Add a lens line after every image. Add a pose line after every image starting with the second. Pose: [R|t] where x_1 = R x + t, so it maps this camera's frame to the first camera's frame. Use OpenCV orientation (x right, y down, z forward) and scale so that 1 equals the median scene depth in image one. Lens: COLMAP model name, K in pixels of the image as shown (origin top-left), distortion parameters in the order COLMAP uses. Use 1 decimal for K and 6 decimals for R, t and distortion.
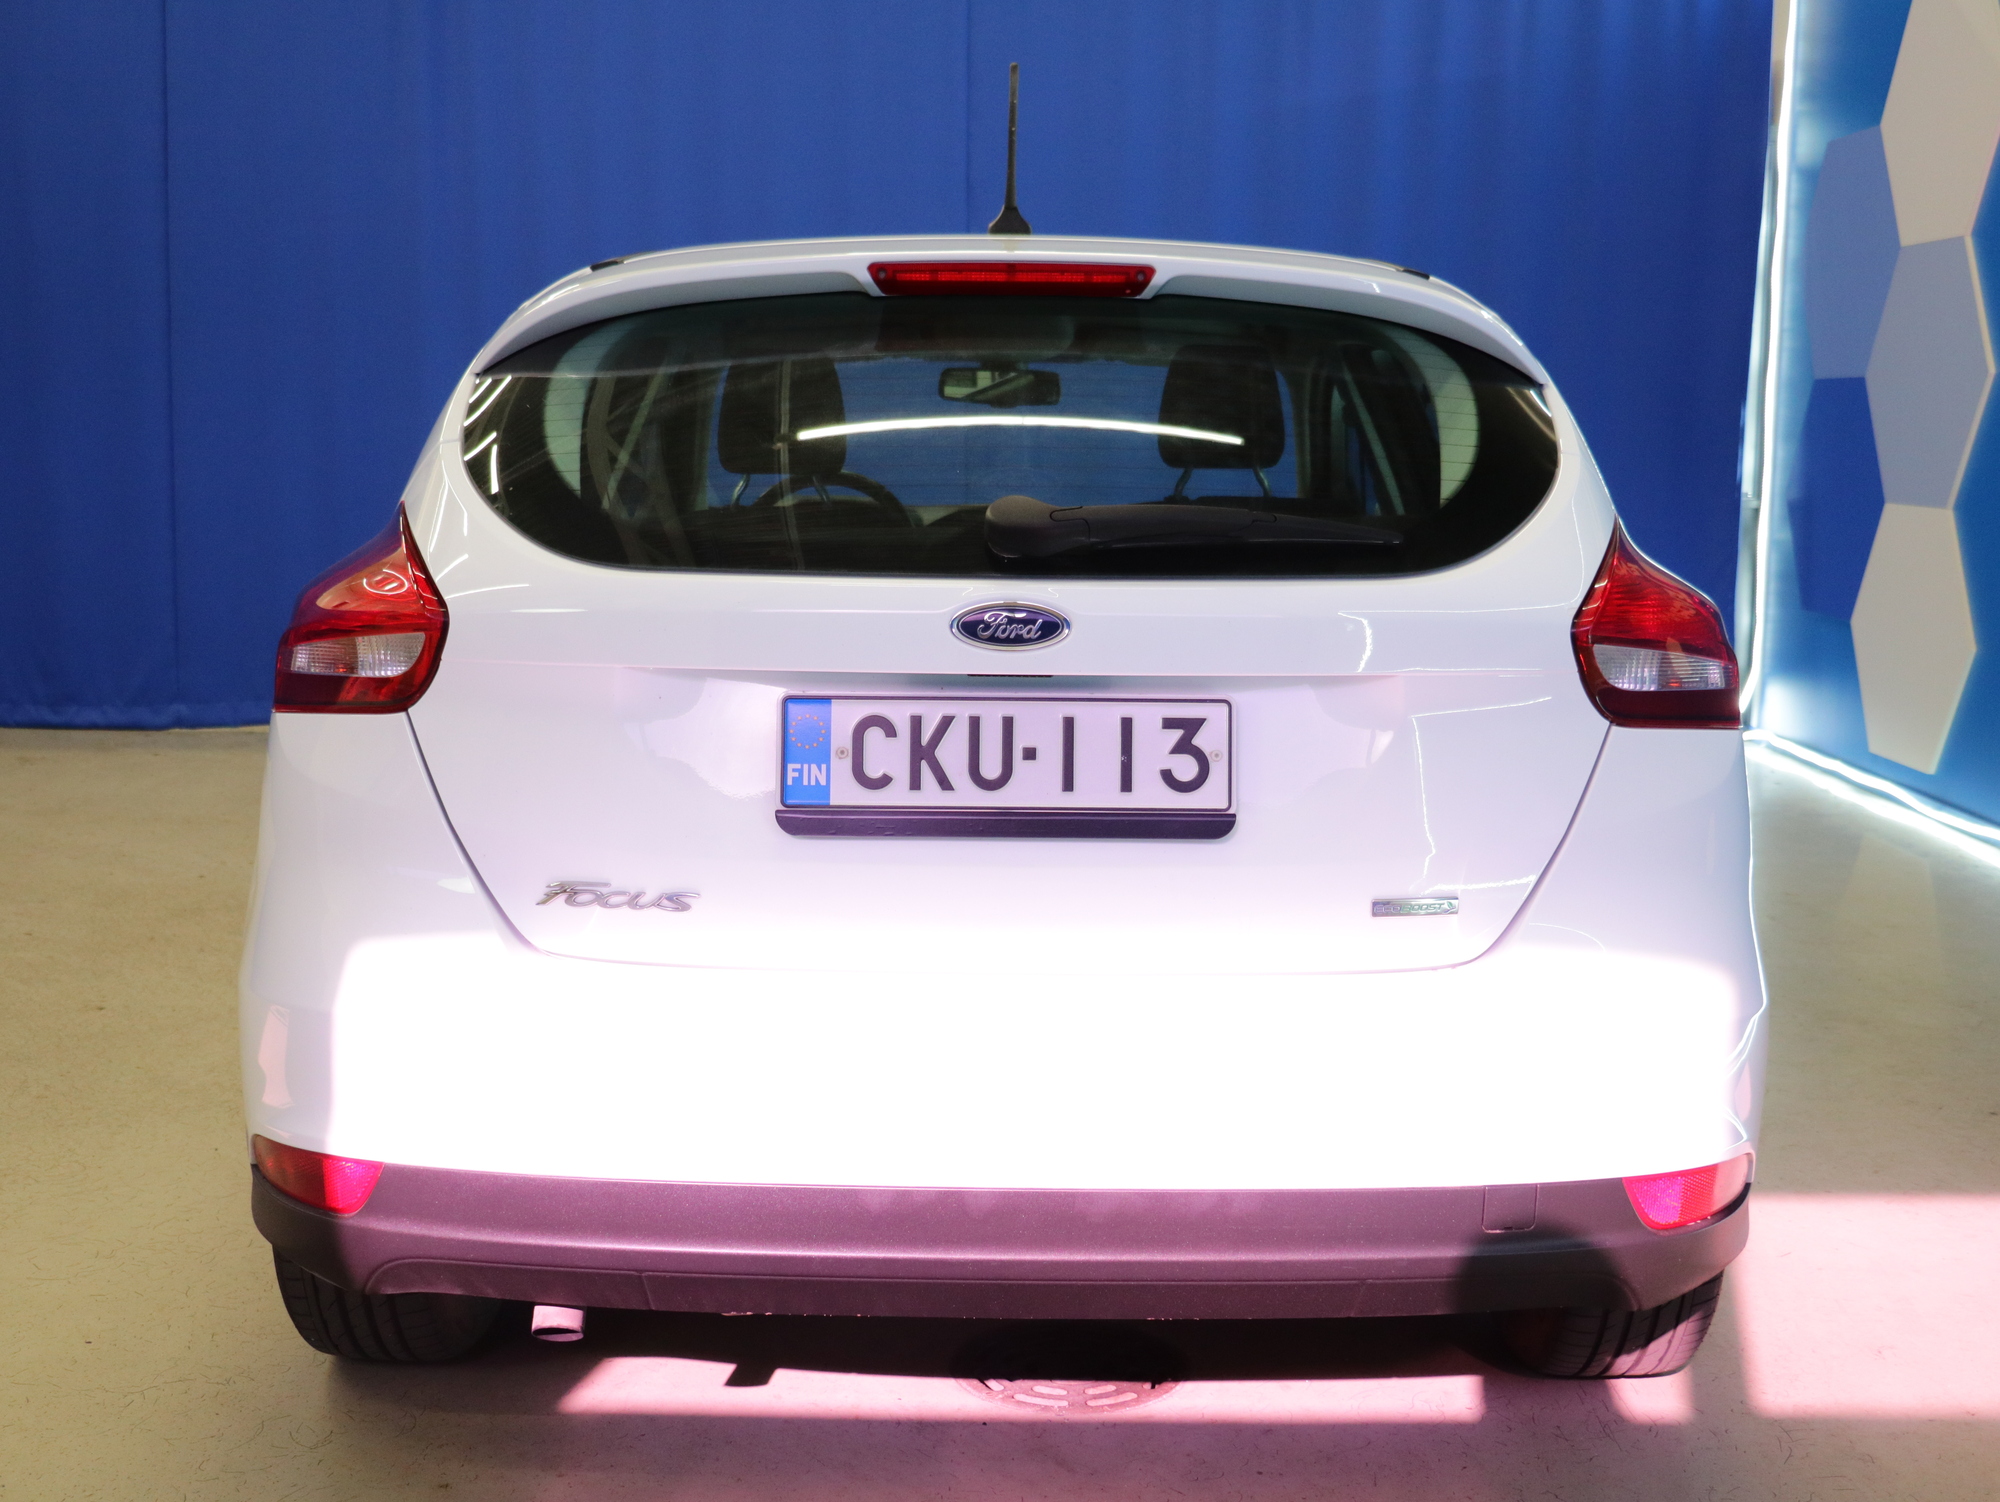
lens RADIAL K [[2256.3, 0, 1000.0], [0, 2256.3, 751.0], [0, 0, 1]] dist [-0.015345, 0.009630]
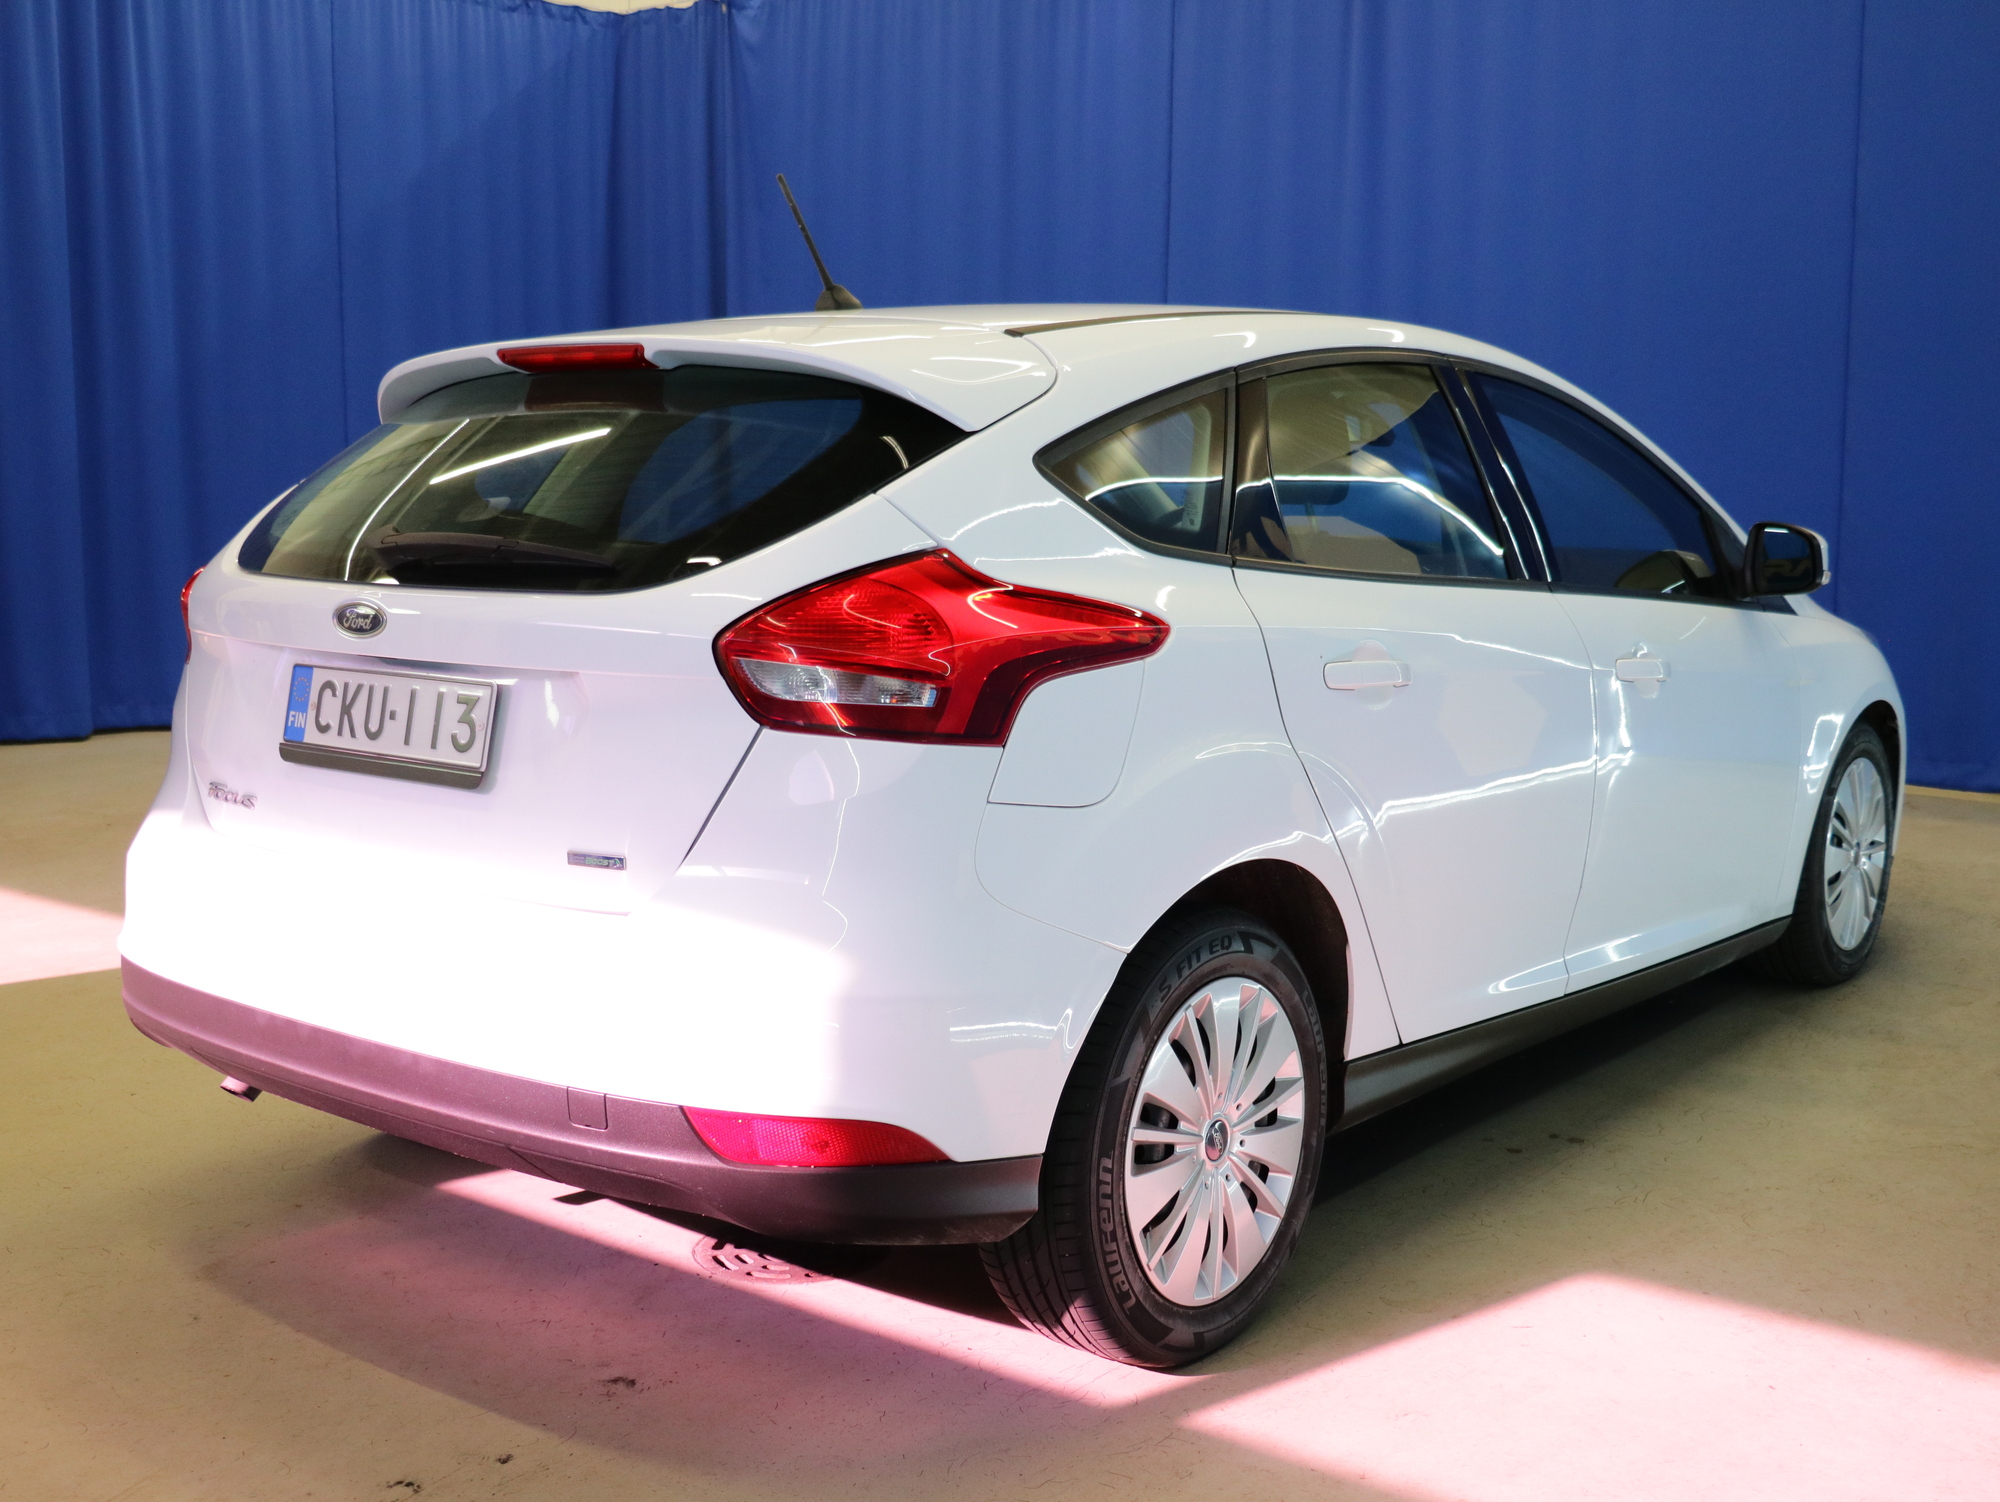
lens RADIAL K [[2256.3, 0, 1000.0], [0, 2256.3, 751.0], [0, 0, 1]] dist [-0.015345, 0.009630]
pose [[0.777286, 0.077373, -0.624372, 1.142493], [-0.080304, 0.996493, 0.023516, -0.038557], [0.624002, 0.031861, 0.780773, 0.170839]]
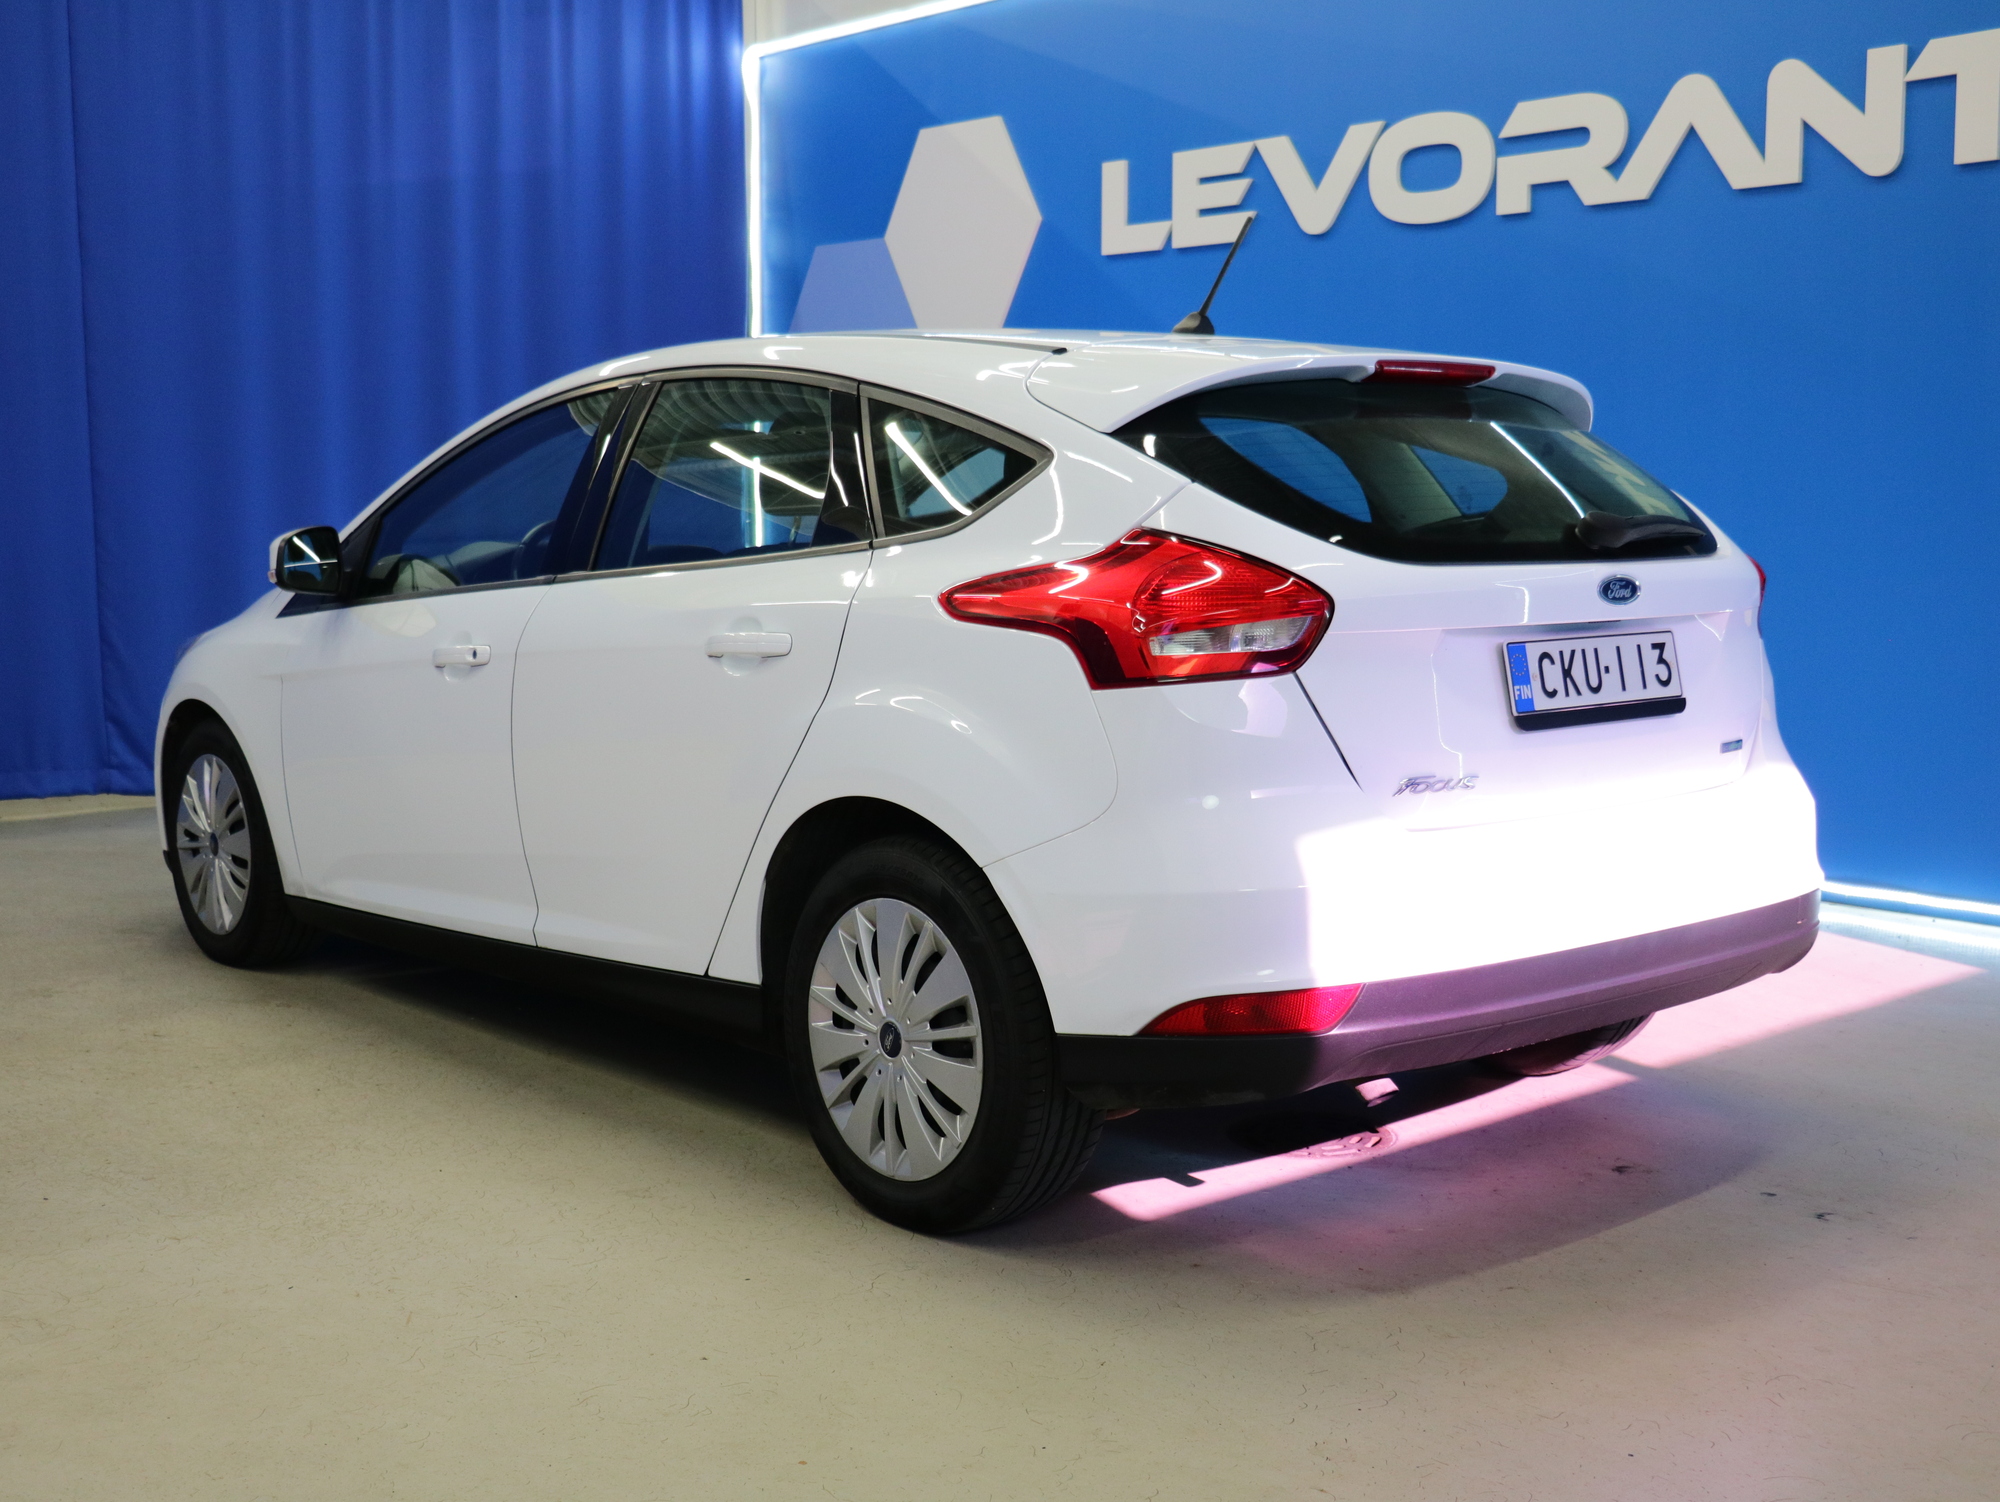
lens RADIAL K [[2256.3, 0, 1000.0], [0, 2256.3, 751.0], [0, 0, 1]] dist [-0.015345, 0.009630]
pose [[0.763113, -0.085982, 0.640520, -1.357911], [0.101333, 0.994770, 0.012809, -0.005545], [-0.638272, 0.055131, 0.767834, 0.039615]]
